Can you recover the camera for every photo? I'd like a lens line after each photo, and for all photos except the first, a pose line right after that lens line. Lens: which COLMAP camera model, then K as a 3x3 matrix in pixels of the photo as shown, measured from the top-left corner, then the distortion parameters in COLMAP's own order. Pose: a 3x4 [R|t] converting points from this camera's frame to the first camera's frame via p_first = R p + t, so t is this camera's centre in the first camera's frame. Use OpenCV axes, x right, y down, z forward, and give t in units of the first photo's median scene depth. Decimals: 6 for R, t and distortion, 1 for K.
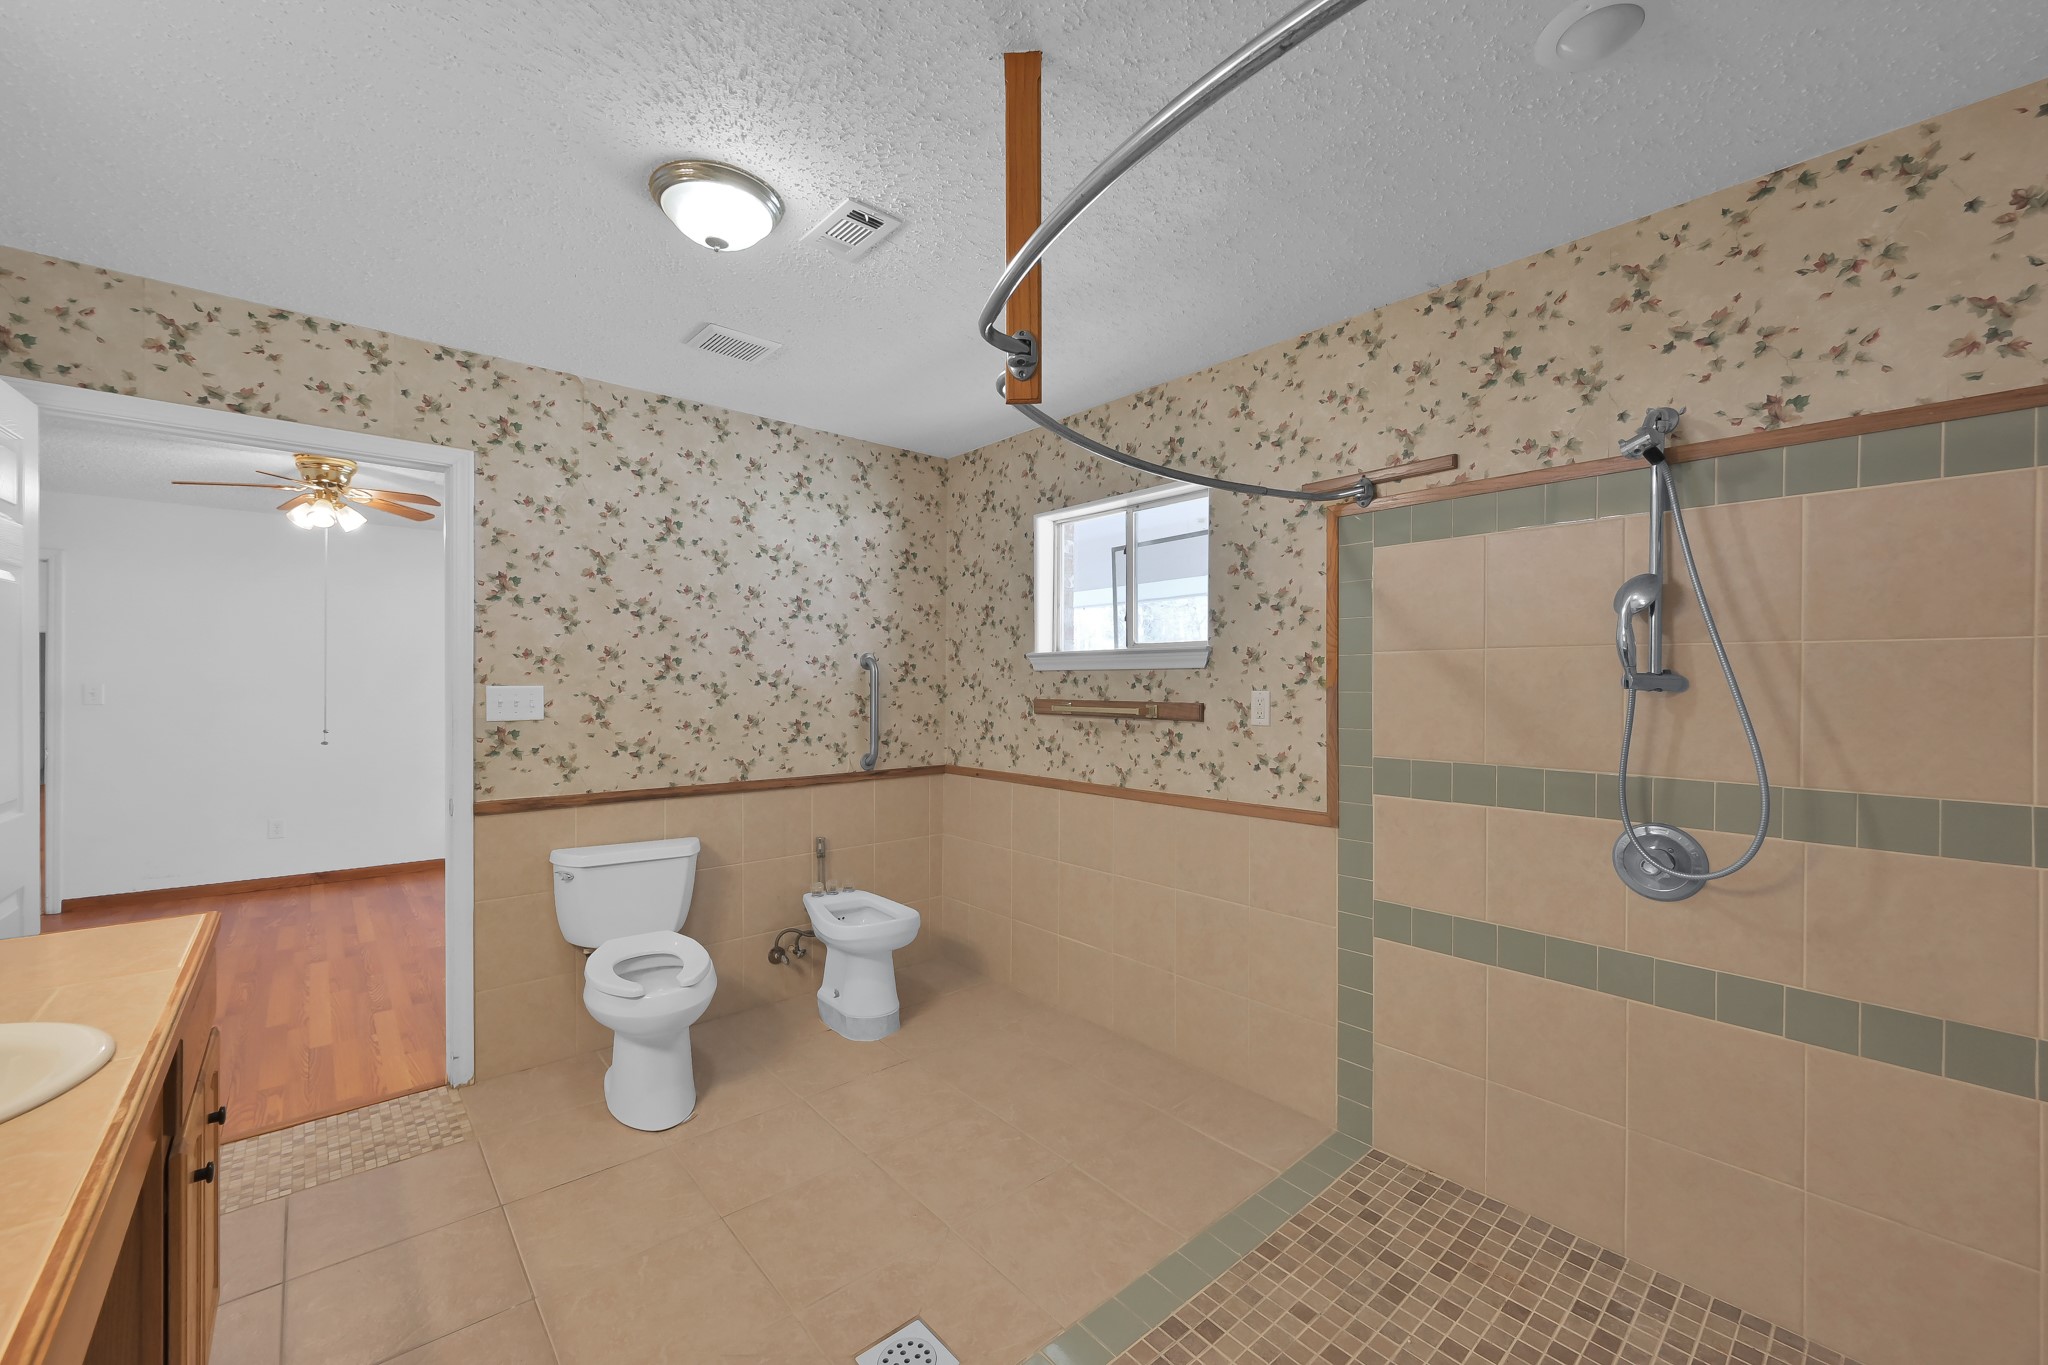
lens RADIAL K [[808.9, 0, 1032.4], [0, 808.9, 678.5], [0, 0, 1]] dist [-0.001711, -0.000179]
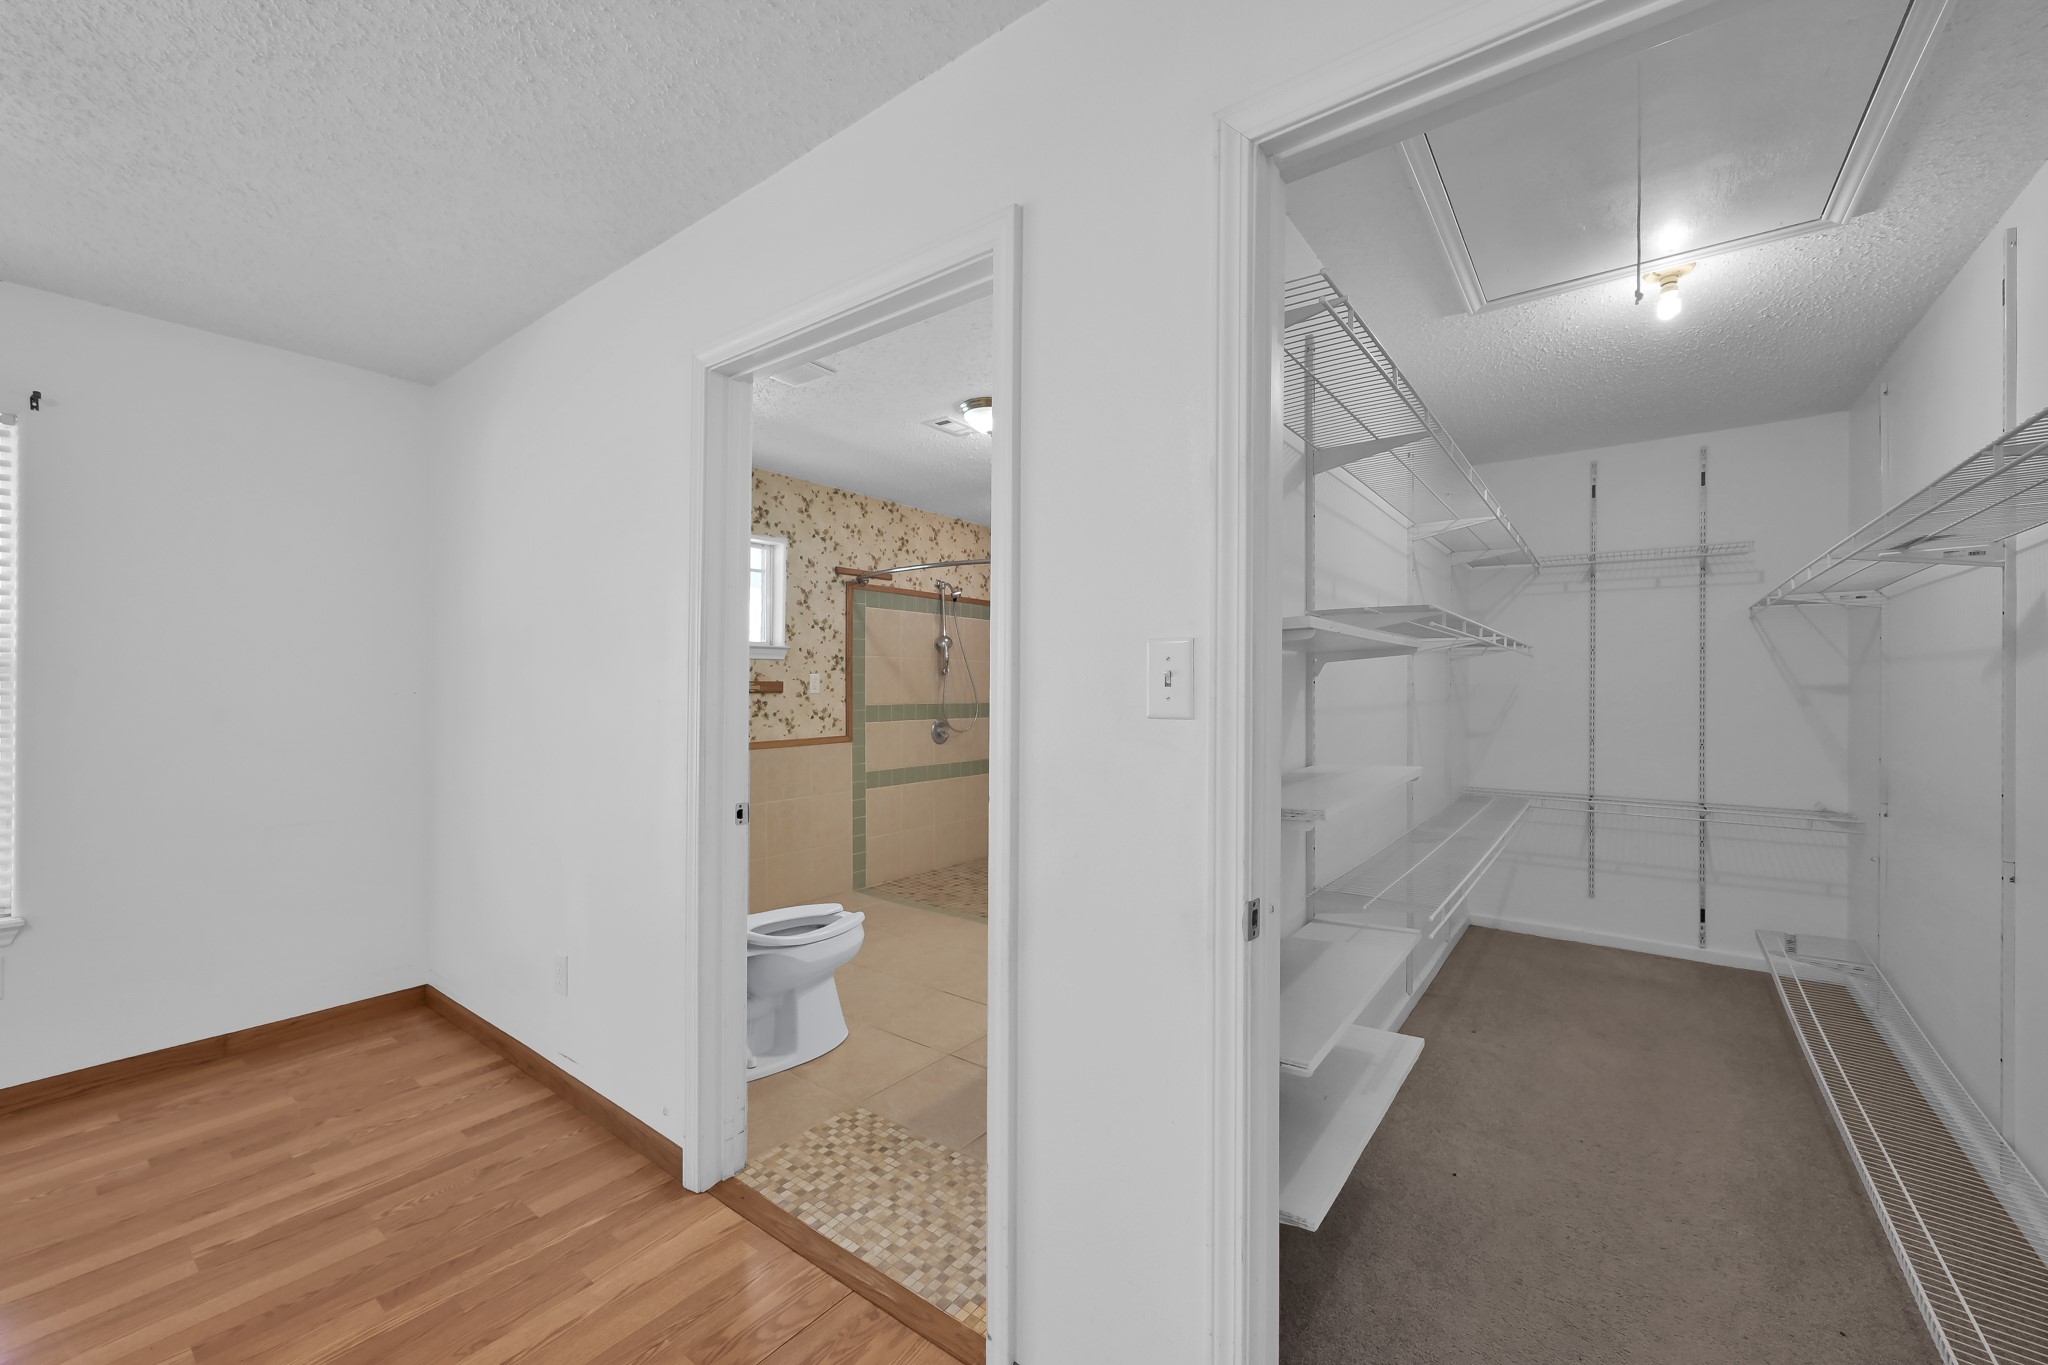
lens RADIAL K [[808.9, 0, 1025.6], [0, 808.9, 677.7], [0, 0, 1]] dist [-0.001711, -0.000179]
pose [[-0.198920, 0.003829, 0.980008, -1.664690], [-0.011038, 0.999920, -0.006147, 0.031381], [-0.979954, -0.012040, -0.198862, 0.959407]]
